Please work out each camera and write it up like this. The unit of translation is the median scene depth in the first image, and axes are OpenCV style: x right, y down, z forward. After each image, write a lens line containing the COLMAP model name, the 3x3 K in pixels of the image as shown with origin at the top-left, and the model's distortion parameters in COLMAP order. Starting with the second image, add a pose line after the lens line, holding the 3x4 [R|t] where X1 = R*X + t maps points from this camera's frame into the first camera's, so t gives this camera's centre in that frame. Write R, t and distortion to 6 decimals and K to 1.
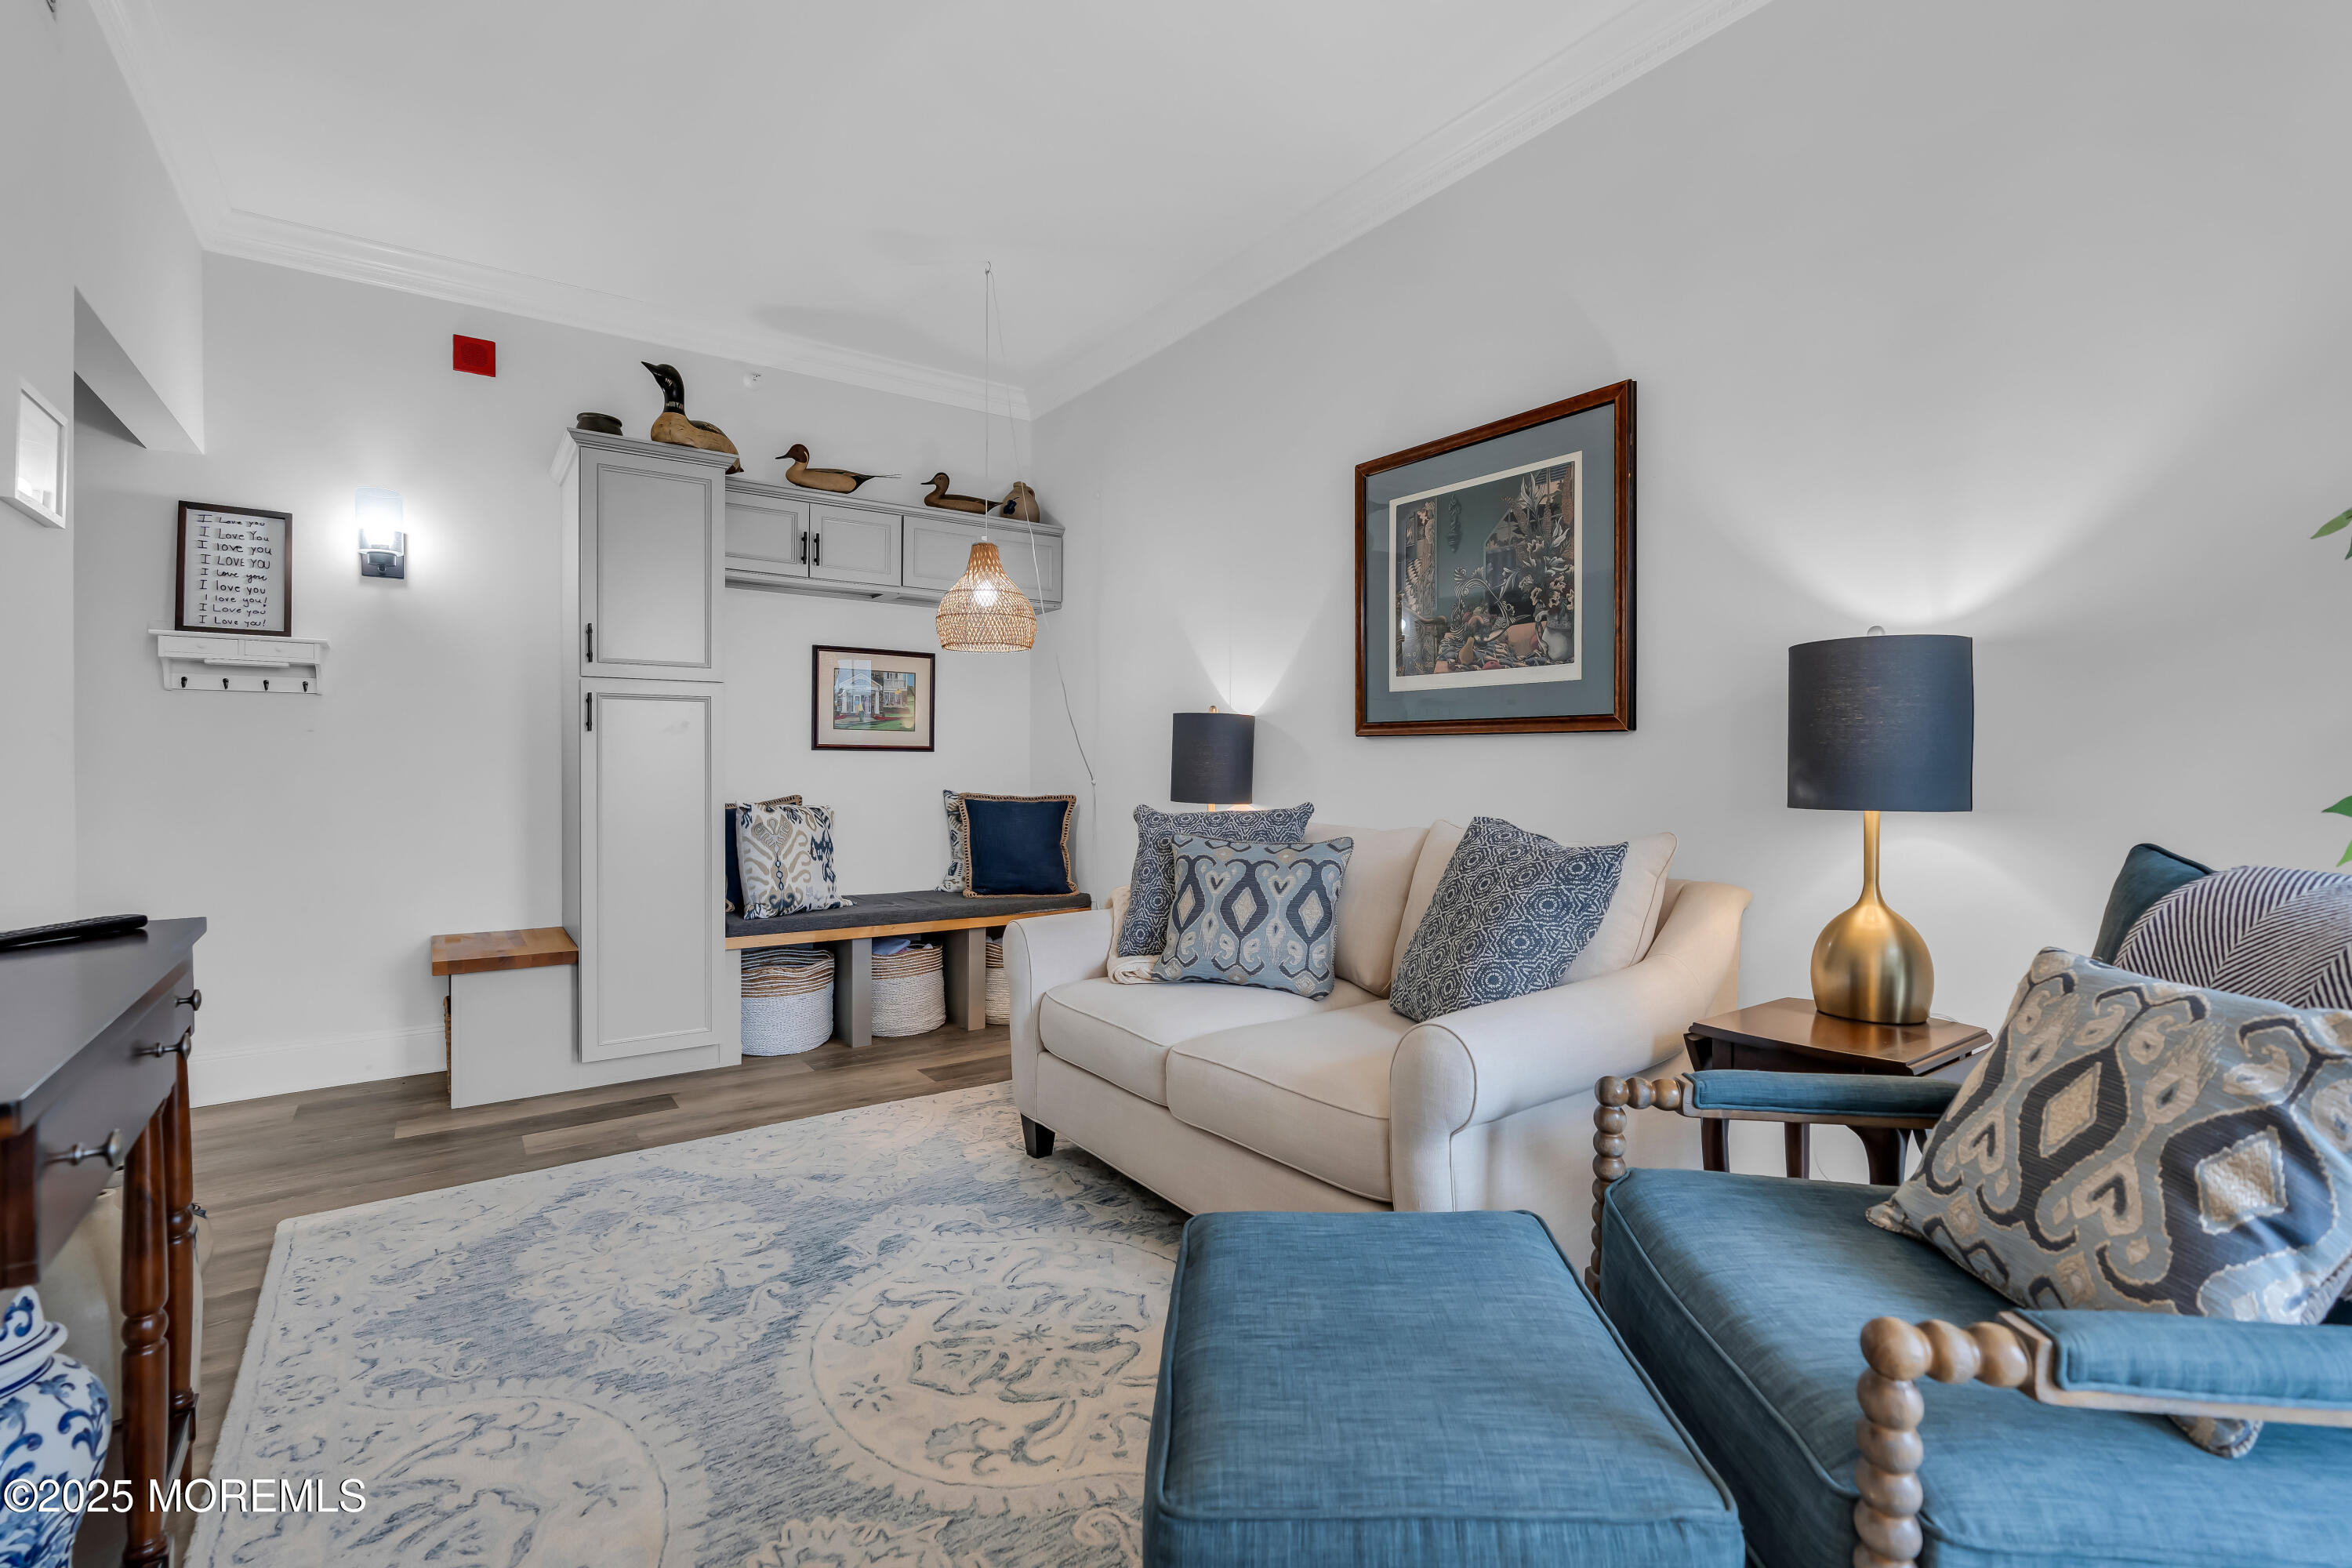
lens RADIAL K [[1058.3, 0, 1188.7], [0, 1058.3, 774.9], [0, 0, 1]] dist [-0.010067, 0.004200]
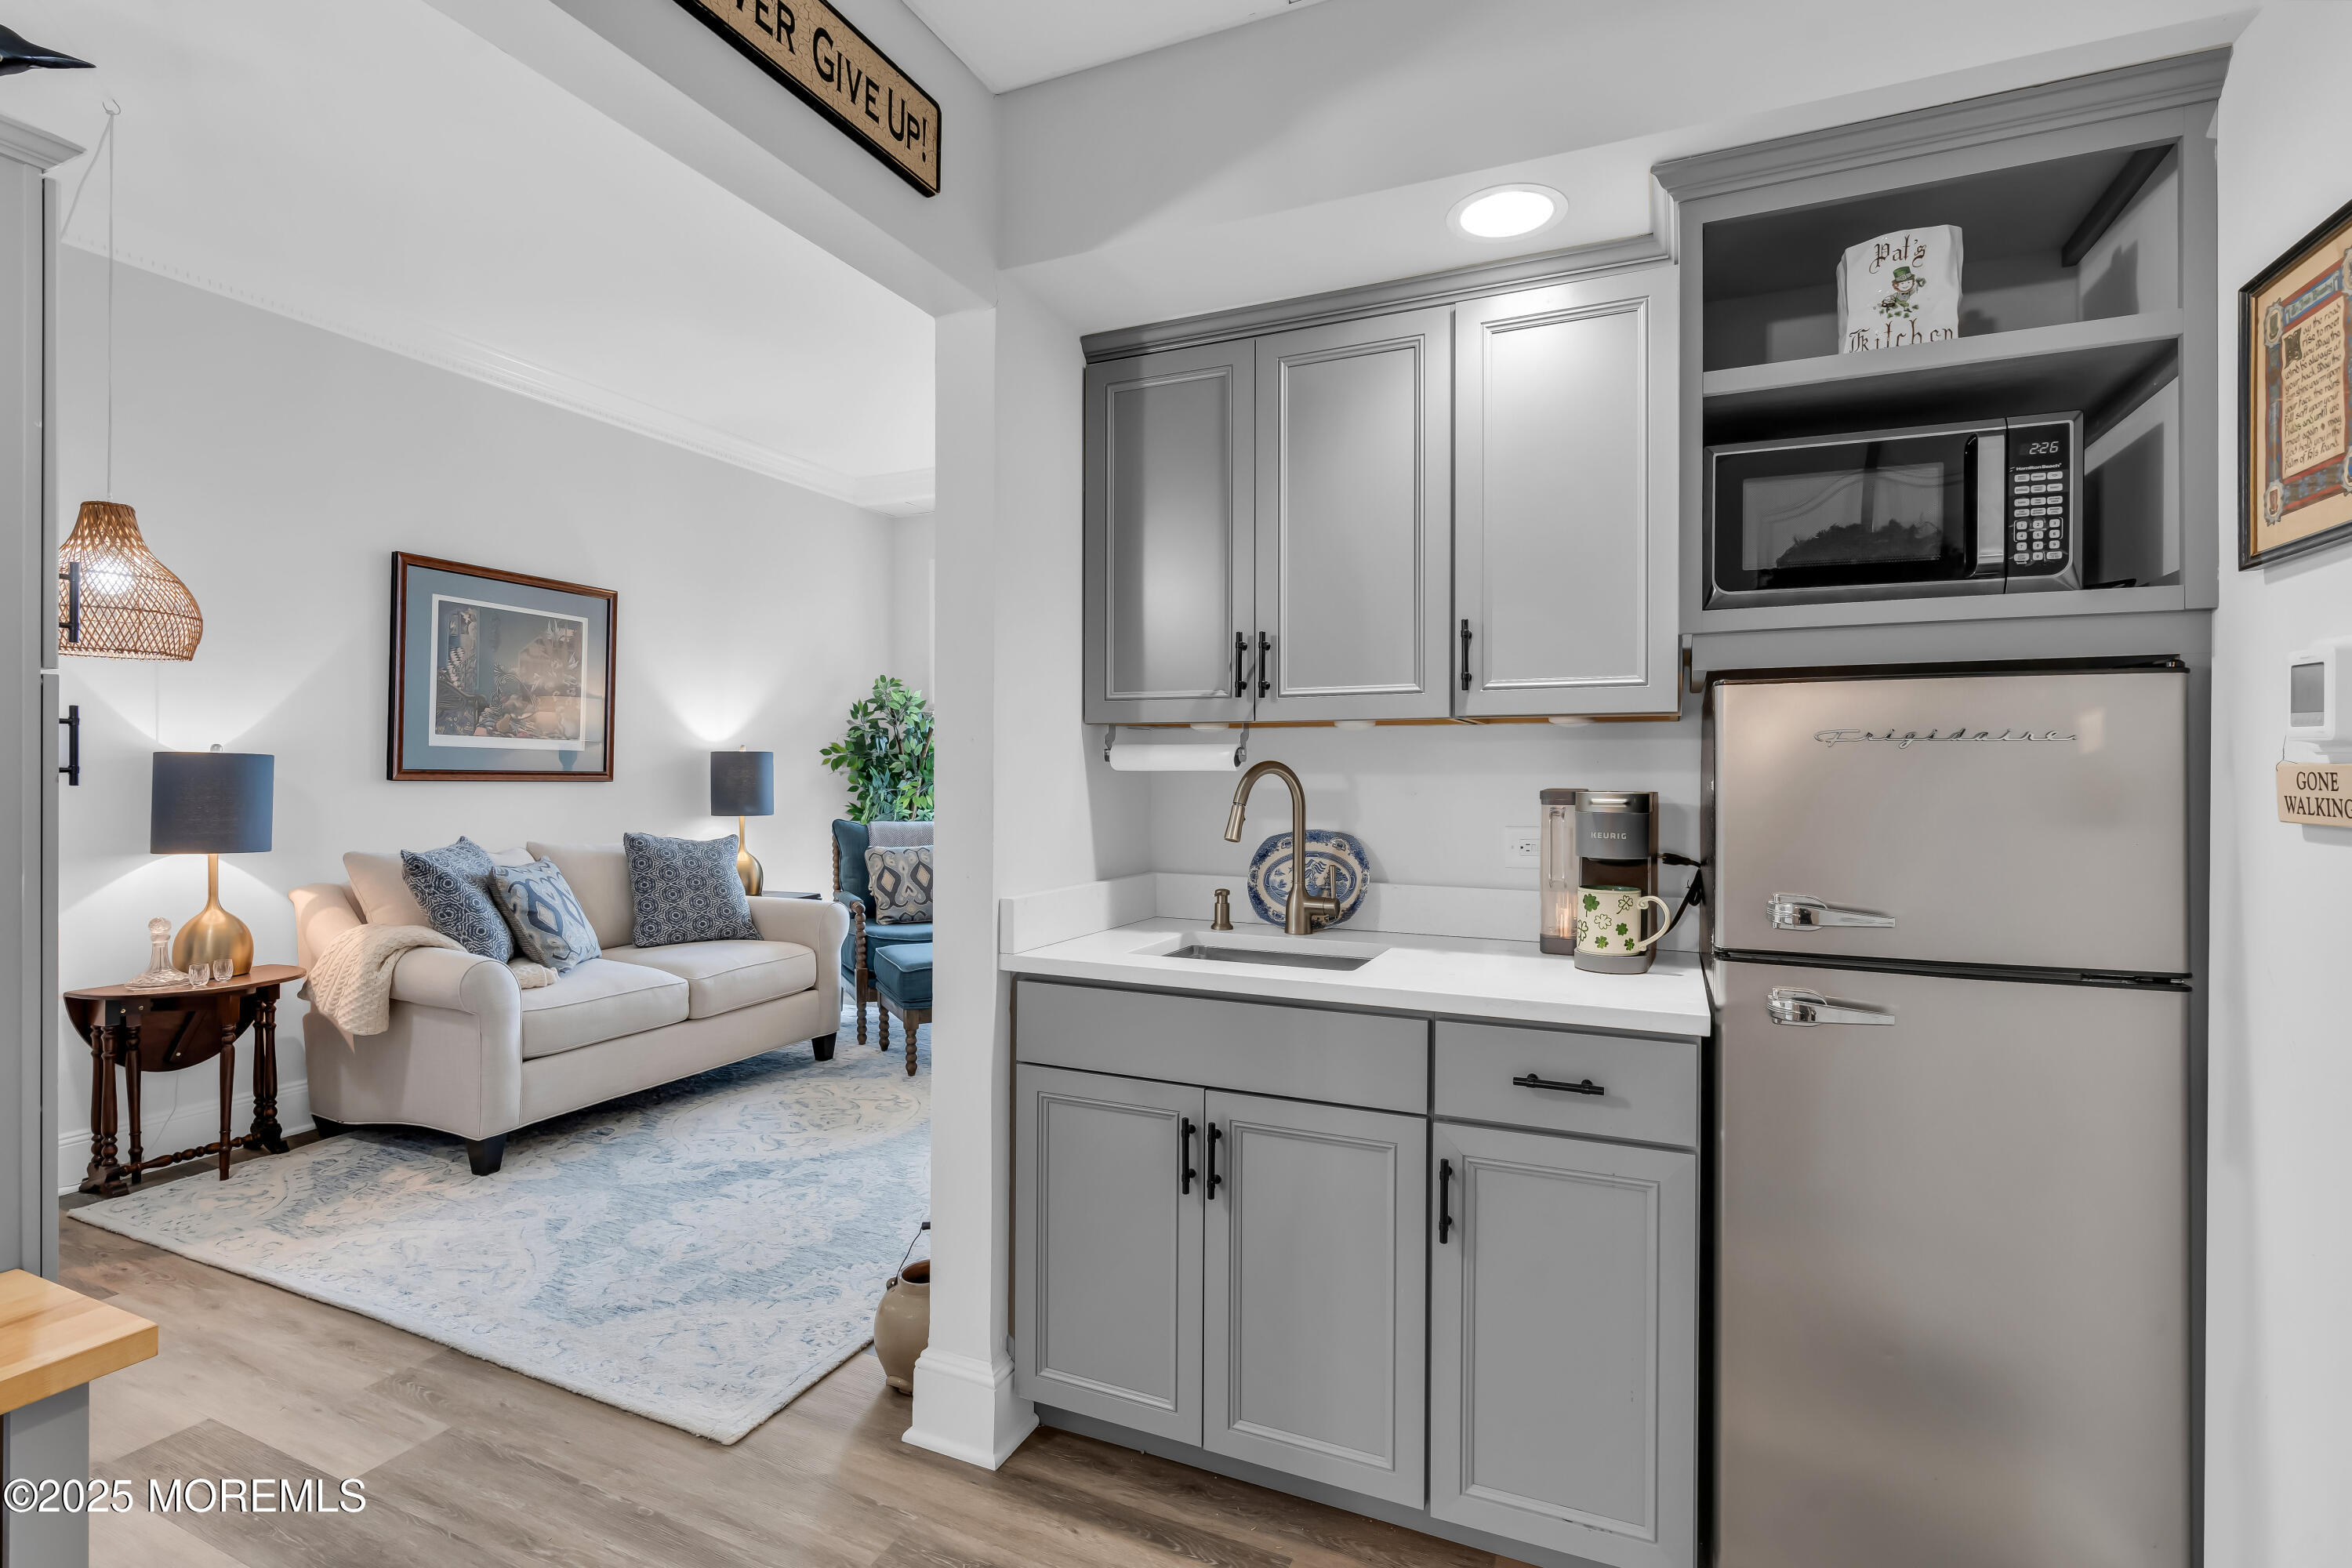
lens RADIAL K [[1076.7, 0, 1156.0], [0, 1076.7, 781.5], [0, 0, 1]] dist [-0.010604, 0.003442]
pose [[-0.493590, -0.011417, 0.869620, -1.747179], [0.000897, 0.999907, 0.013637, -0.068935], [-0.869694, 0.007511, -0.493534, 1.150684]]
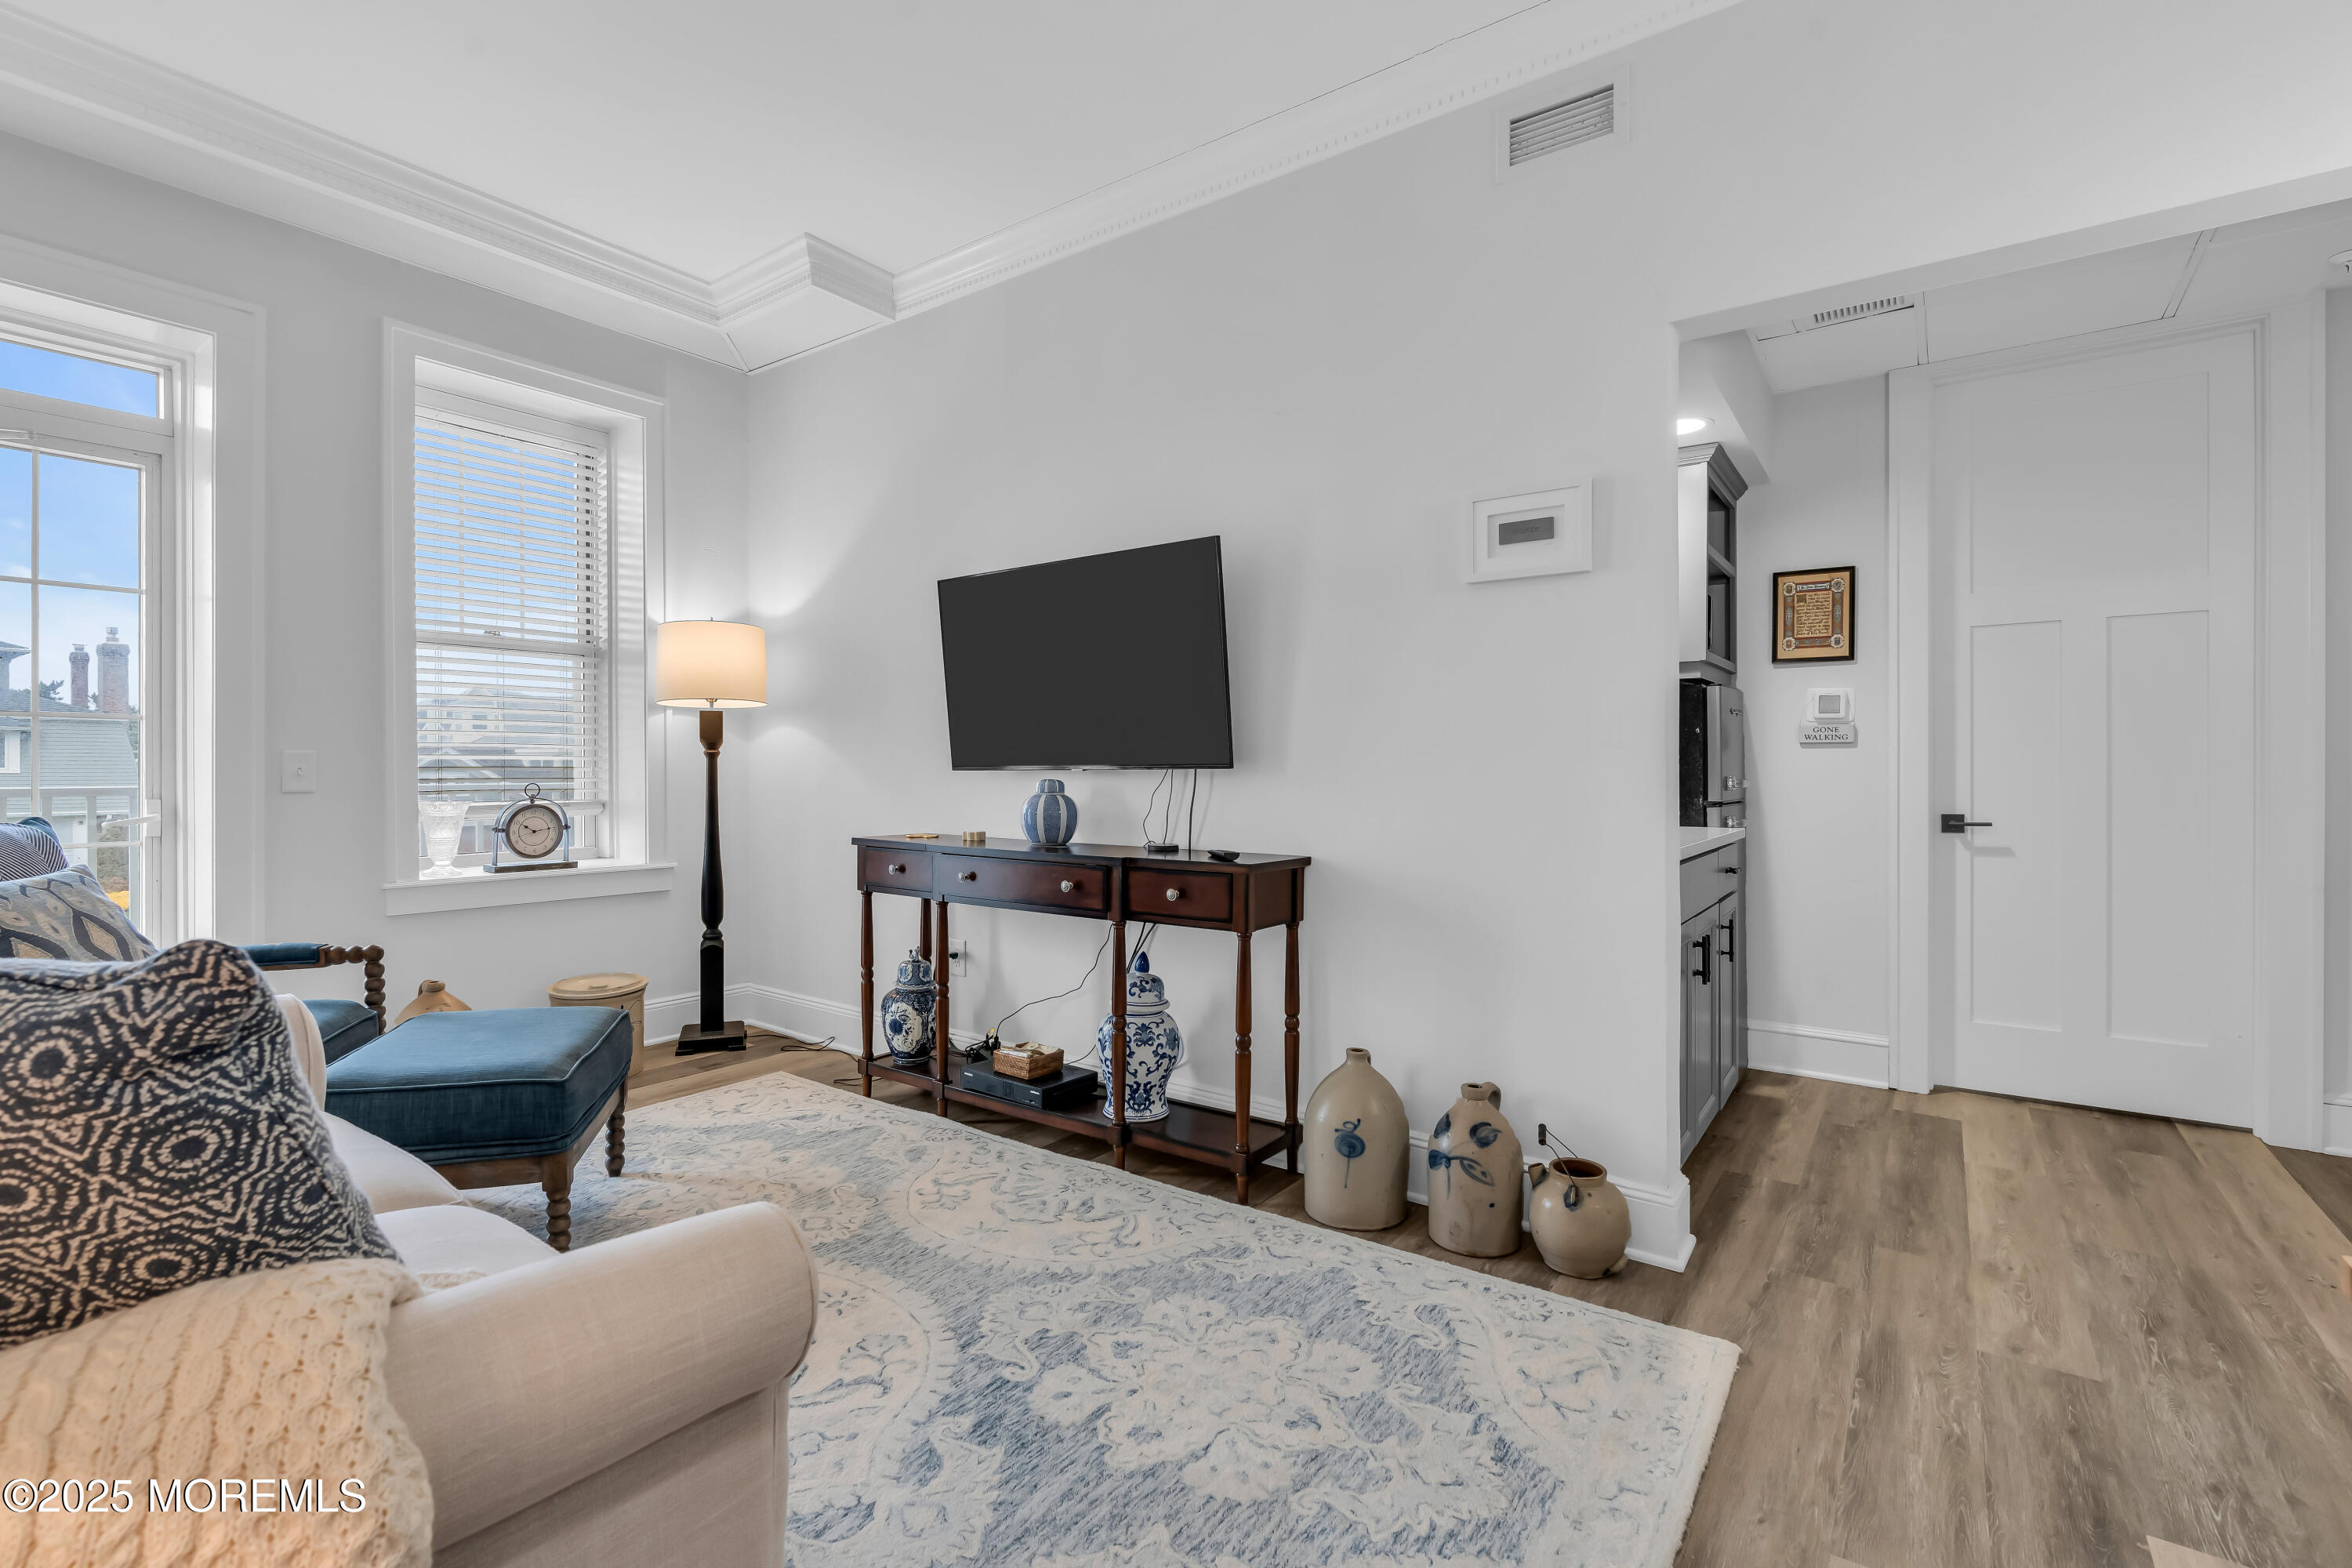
lens RADIAL K [[1058.3, 0, 1170.7], [0, 1058.3, 778.3], [0, 0, 1]] dist [-0.010067, 0.004200]
pose [[-0.952081, -0.000005, -0.305847, -0.222215], [-0.005539, 0.999836, 0.017225, -0.013077], [0.305797, 0.018094, -0.951925, 1.670335]]
